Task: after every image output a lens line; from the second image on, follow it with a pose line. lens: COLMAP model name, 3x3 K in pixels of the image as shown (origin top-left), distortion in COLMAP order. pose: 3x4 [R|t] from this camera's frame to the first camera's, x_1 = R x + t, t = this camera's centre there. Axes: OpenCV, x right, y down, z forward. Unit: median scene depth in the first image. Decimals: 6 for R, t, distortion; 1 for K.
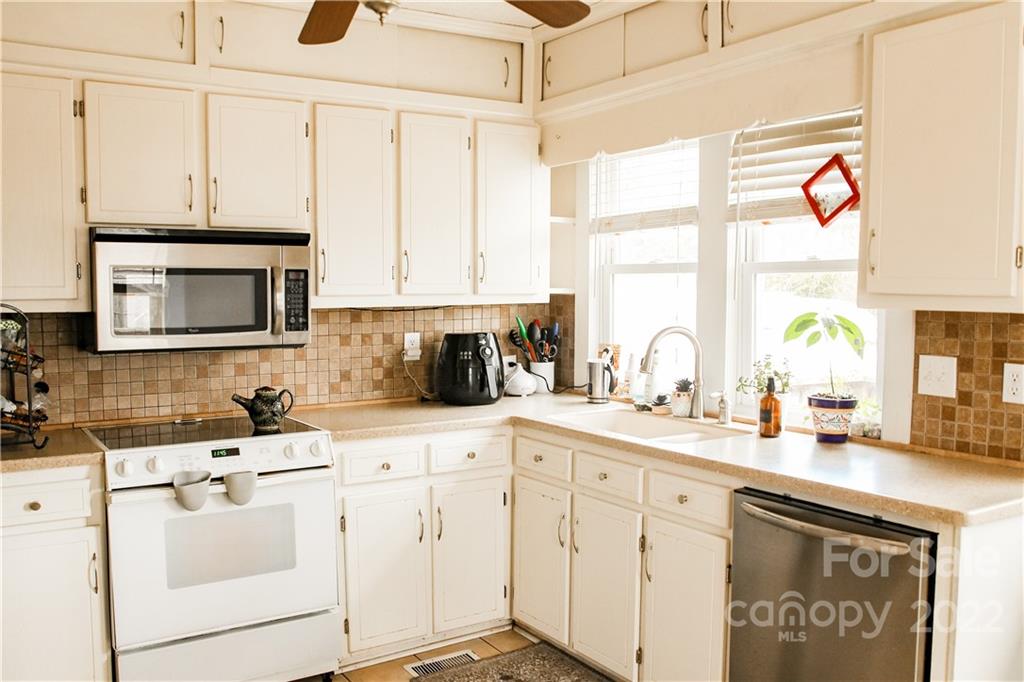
lens RADIAL K [[900.8, 0, 510.7], [0, 900.8, 346.7], [0, 0, 1]] dist [-0.110976, 0.093421]
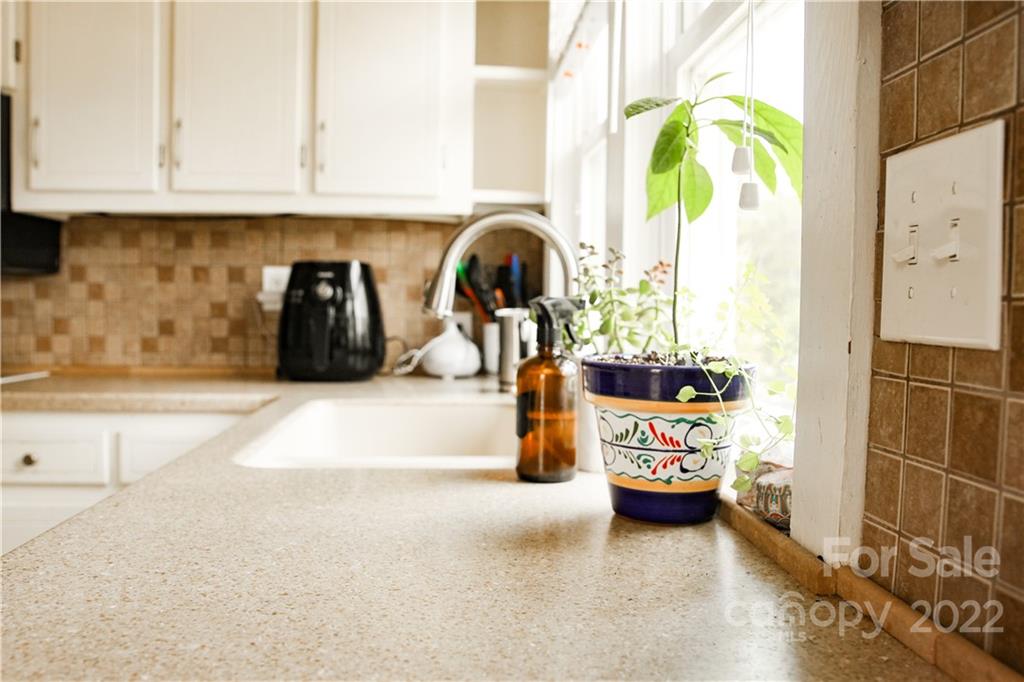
lens RADIAL K [[900.8, 0, 474.8], [0, 900.8, 329.4], [0, 0, 1]] dist [-0.110976, 0.093421]
pose [[0.862353, 0.023758, -0.505750, 0.404818], [-0.046817, 0.998361, -0.032929, 0.052210], [0.504138, 0.052074, 0.862052, 0.640750]]
